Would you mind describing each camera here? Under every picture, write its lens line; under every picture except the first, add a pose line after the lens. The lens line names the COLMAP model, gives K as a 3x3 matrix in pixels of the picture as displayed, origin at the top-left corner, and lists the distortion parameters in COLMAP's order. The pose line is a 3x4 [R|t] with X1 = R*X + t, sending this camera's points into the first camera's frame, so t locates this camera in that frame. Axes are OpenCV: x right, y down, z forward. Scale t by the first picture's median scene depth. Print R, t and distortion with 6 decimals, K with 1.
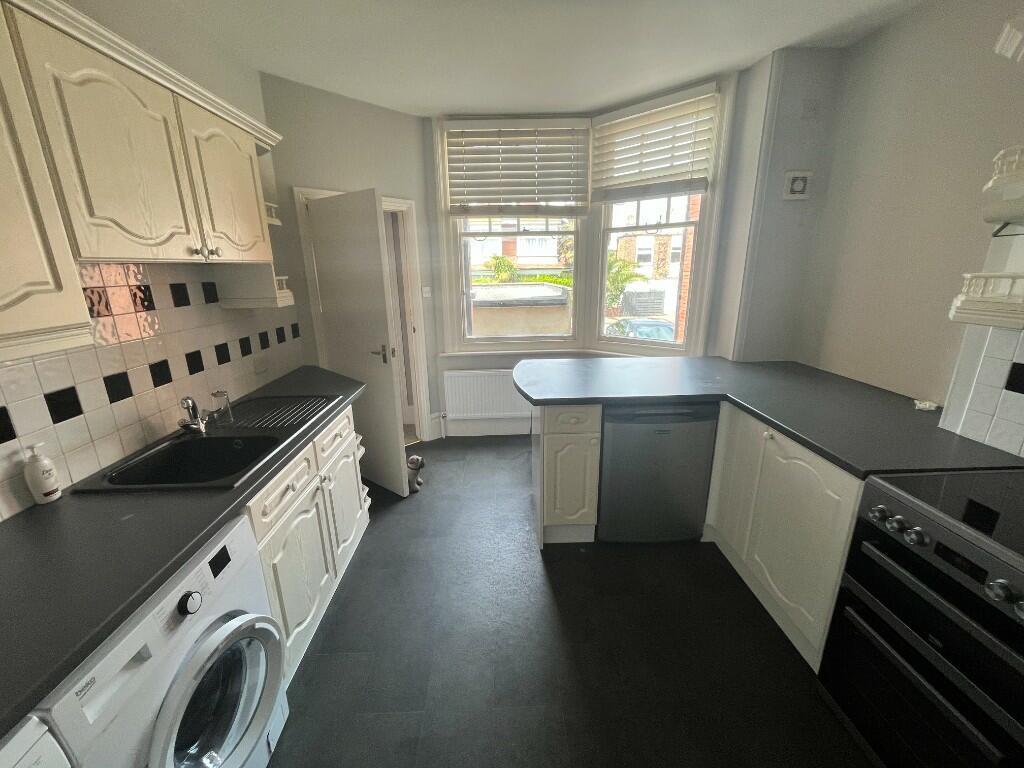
lens RADIAL K [[412.6, 0, 511.2], [0, 412.6, 382.9], [0, 0, 1]] dist [-0.006120, 0.000962]
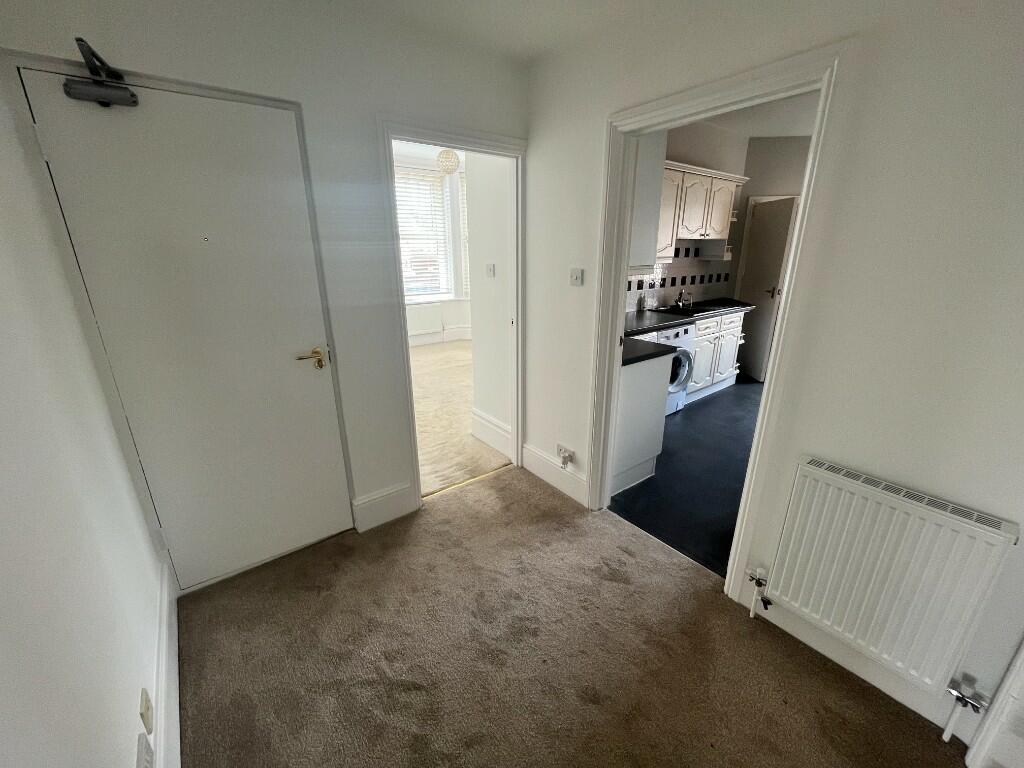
lens RADIAL K [[412.6, 0, 512.3], [0, 412.6, 386.3], [0, 0, 1]] dist [-0.006120, 0.000962]
pose [[0.584988, 0.268599, -0.765274, 0.660349], [-0.222704, 0.960497, 0.166881, 0.361996], [0.779867, 0.072807, 0.621697, -1.240110]]
